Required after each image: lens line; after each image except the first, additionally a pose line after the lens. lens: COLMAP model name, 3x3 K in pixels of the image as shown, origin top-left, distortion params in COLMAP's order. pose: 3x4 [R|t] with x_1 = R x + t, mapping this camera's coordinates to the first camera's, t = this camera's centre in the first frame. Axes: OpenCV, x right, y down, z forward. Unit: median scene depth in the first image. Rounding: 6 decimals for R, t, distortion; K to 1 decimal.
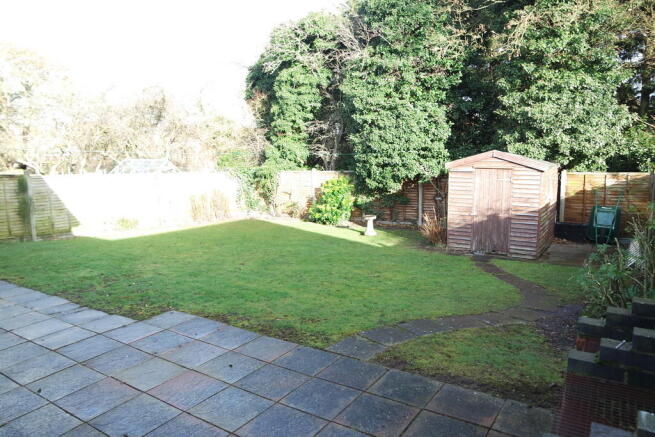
lens RADIAL K [[465.9, 0, 327.5], [0, 465.9, 218.5], [0, 0, 1]] dist [-0.004479, -0.001445]
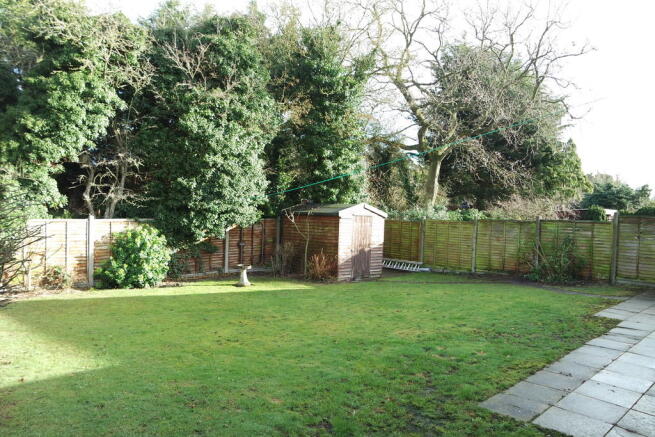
lens RADIAL K [[465.9, 0, 327.5], [0, 465.9, 218.5], [0, 0, 1]] dist [-0.004479, -0.001445]
pose [[0.271976, -0.000792, 0.962304, -0.915937], [0.103238, 0.994252, -0.028360, -0.065268], [-0.956750, 0.107060, 0.270494, 0.672197]]
